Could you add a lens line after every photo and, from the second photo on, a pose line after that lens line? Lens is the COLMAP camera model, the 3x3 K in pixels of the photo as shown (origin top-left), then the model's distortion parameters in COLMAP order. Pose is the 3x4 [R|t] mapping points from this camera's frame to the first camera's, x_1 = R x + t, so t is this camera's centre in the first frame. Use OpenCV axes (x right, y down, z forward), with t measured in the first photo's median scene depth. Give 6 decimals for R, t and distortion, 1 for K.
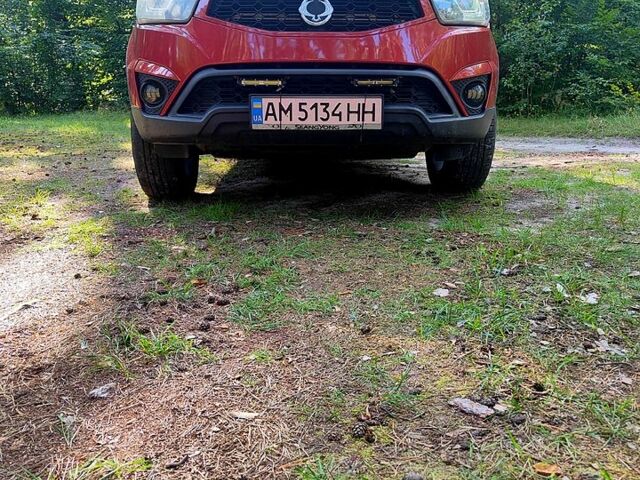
lens RADIAL K [[547.9, 0, 323.8], [0, 547.9, 241.2], [0, 0, 1]] dist [0.015560, -0.010383]
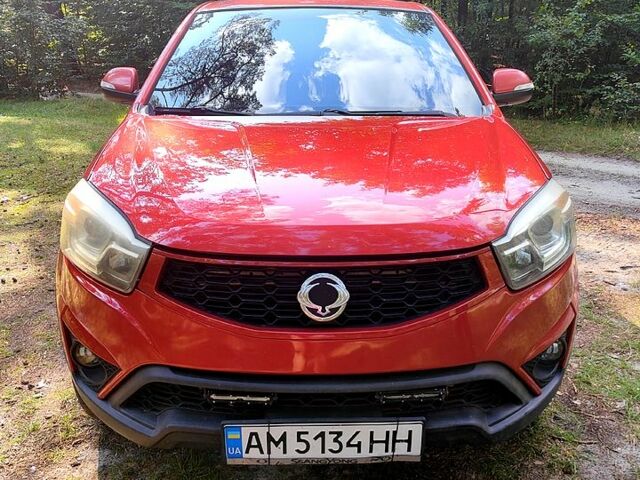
lens RADIAL K [[547.9, 0, 315.8], [0, 547.9, 239.0], [0, 0, 1]] dist [0.015560, -0.010383]
pose [[0.999870, 0.004464, -0.015497, -0.013235], [-0.002979, 0.995515, 0.094554, -0.543014], [0.015850, -0.094495, 0.995399, 0.363049]]
